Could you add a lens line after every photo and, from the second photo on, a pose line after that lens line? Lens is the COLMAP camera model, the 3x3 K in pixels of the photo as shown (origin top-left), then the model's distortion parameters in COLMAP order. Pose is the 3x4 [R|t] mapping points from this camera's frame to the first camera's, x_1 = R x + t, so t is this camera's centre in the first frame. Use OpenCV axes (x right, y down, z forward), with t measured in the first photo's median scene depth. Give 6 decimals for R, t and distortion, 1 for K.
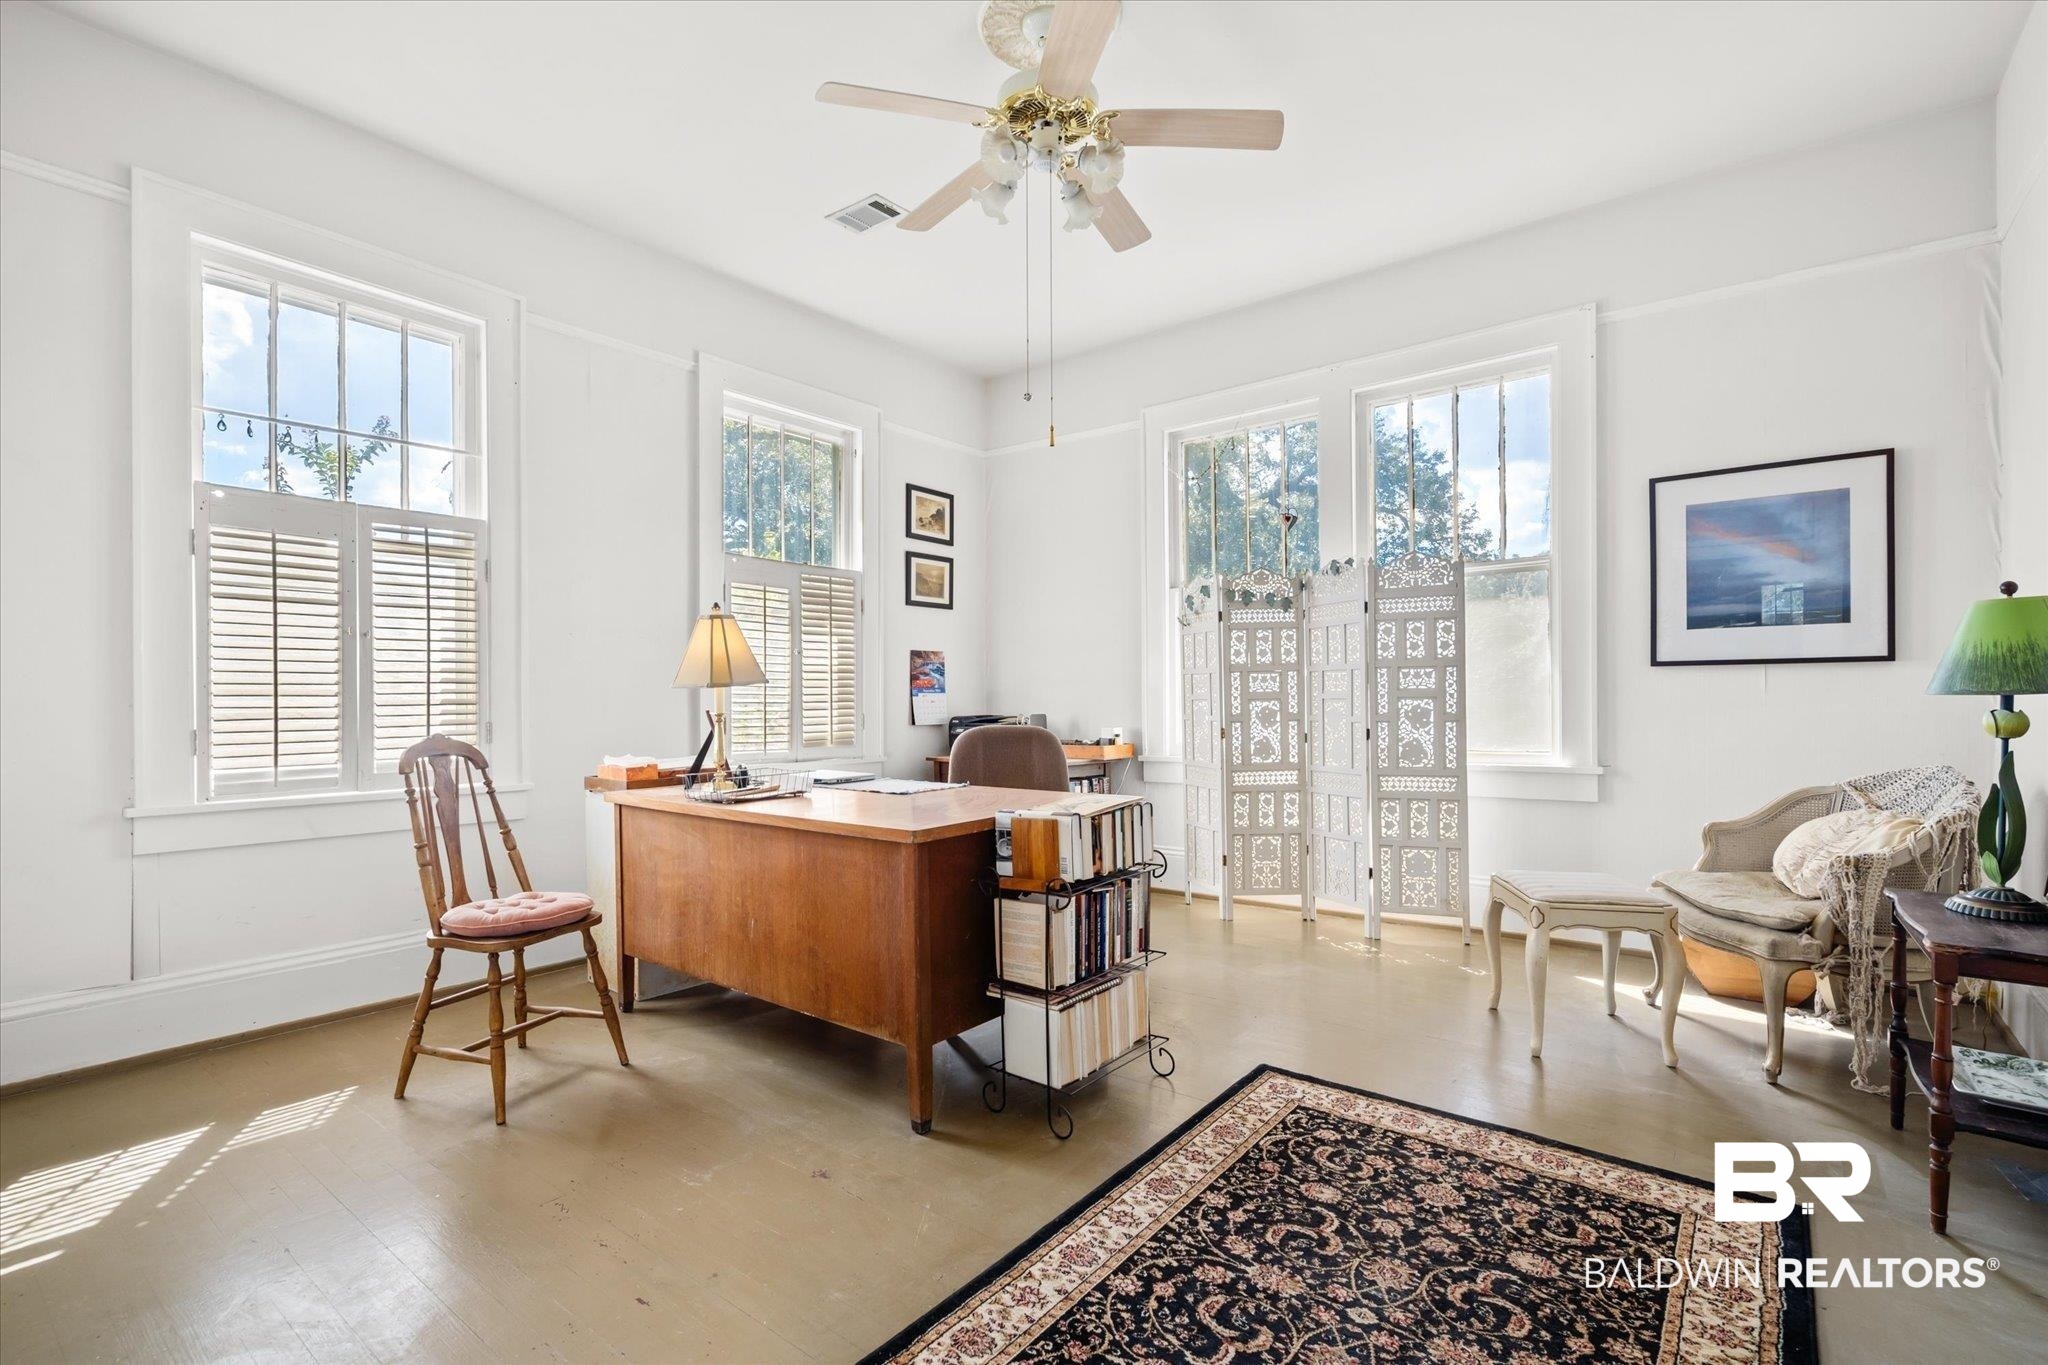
lens RADIAL K [[940.7, 0, 1021.0], [0, 940.7, 697.1], [0, 0, 1]] dist [-0.001935, 0.000254]
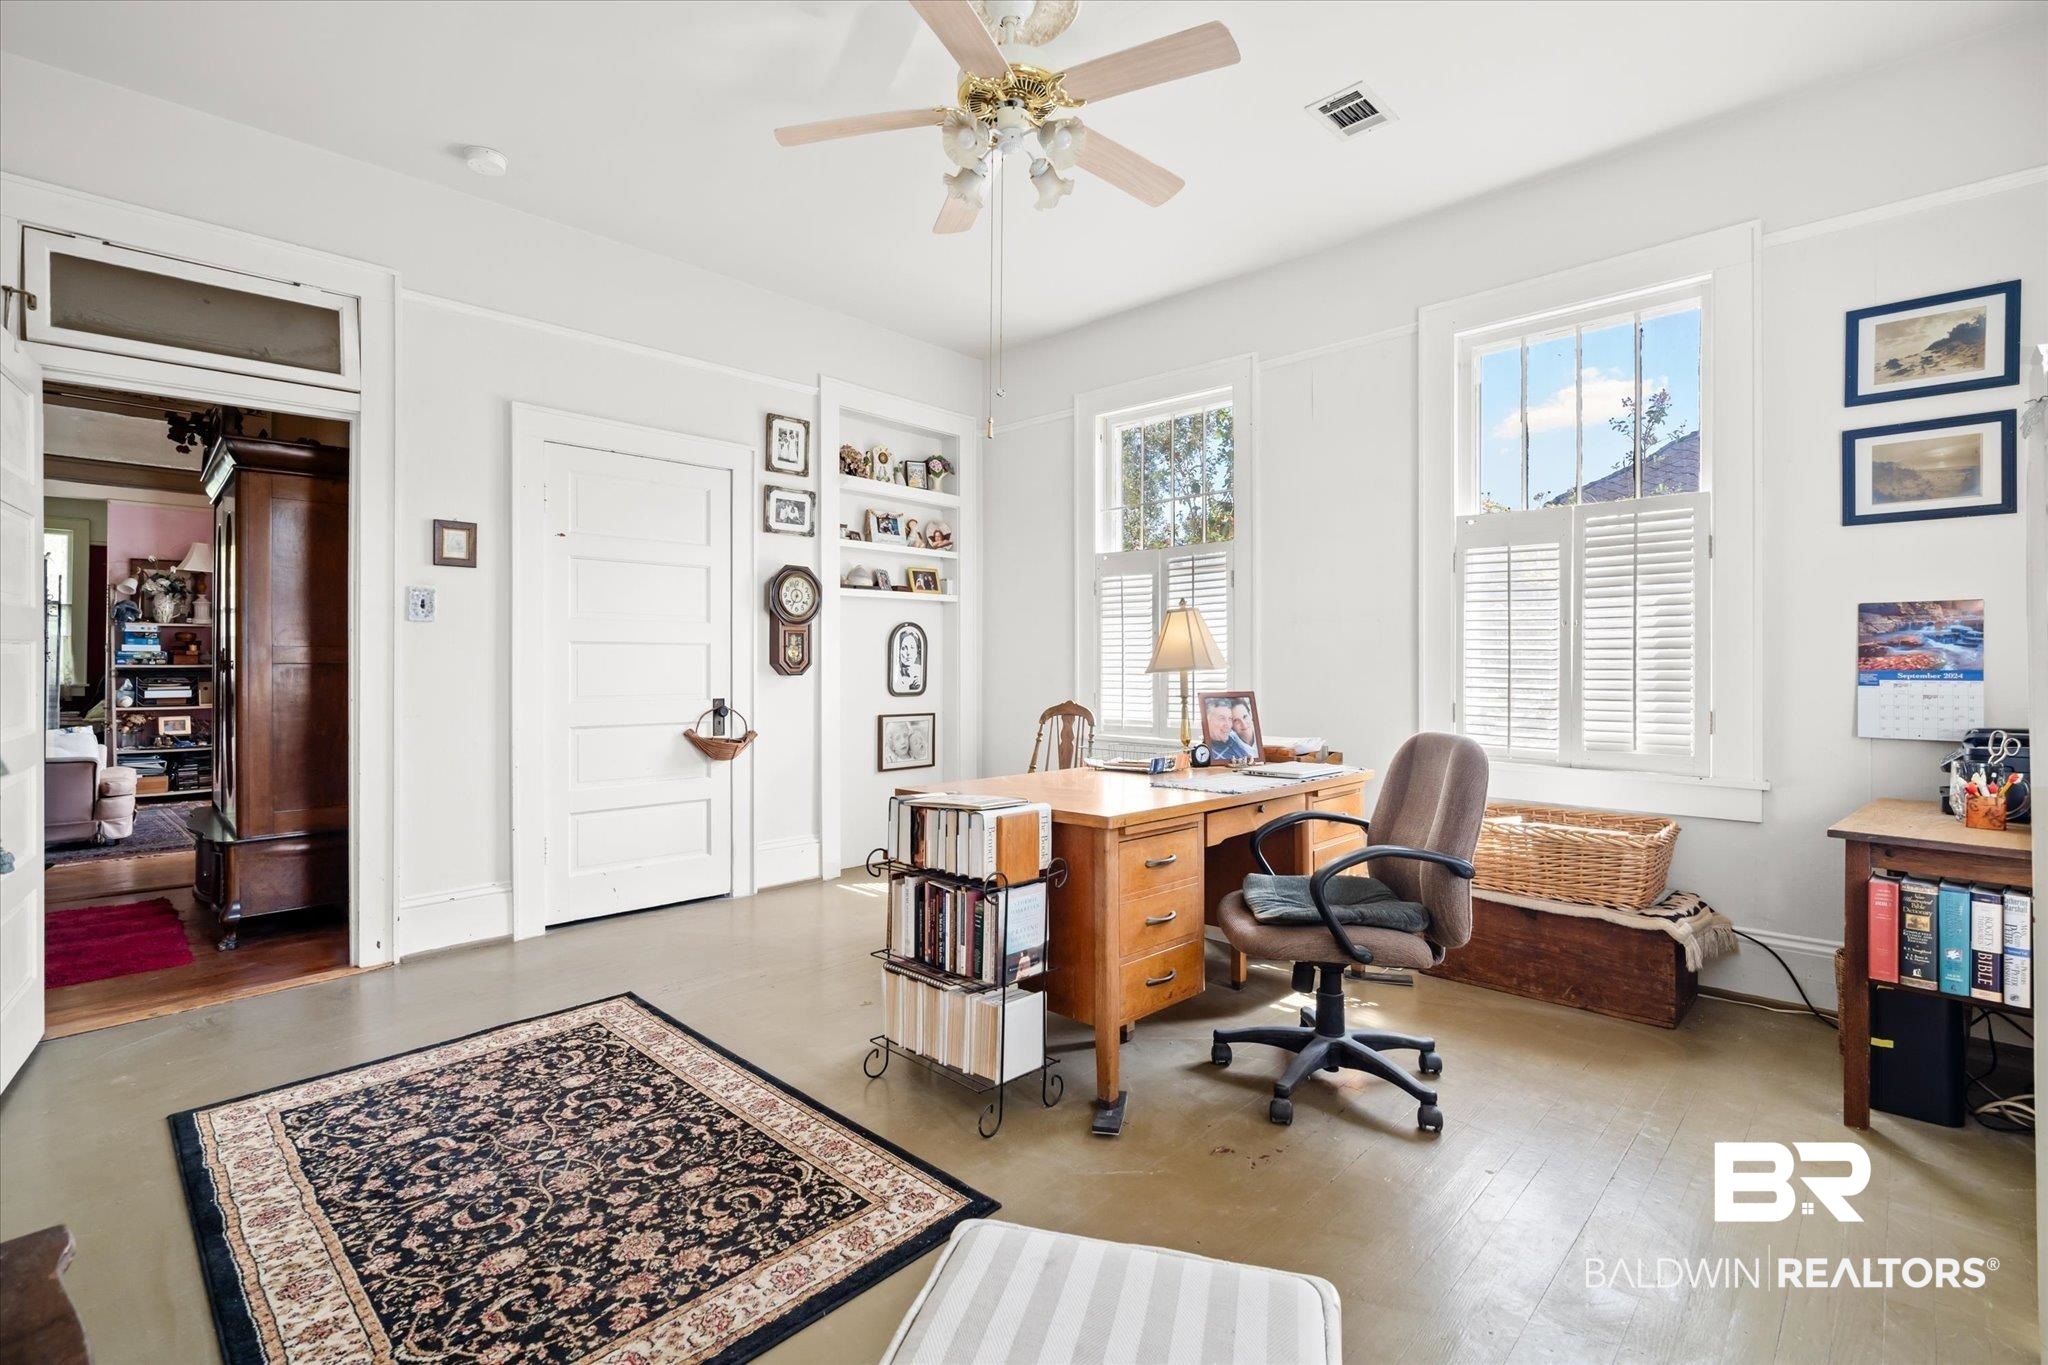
lens RADIAL K [[940.7, 0, 1000.2], [0, 940.7, 649.4], [0, 0, 1]] dist [-0.001935, 0.000254]
pose [[-0.114611, -0.008351, -0.993375, 1.407259], [-0.000091, 0.999965, -0.008396, -0.049537], [0.993410, -0.000872, -0.114608, 1.549609]]
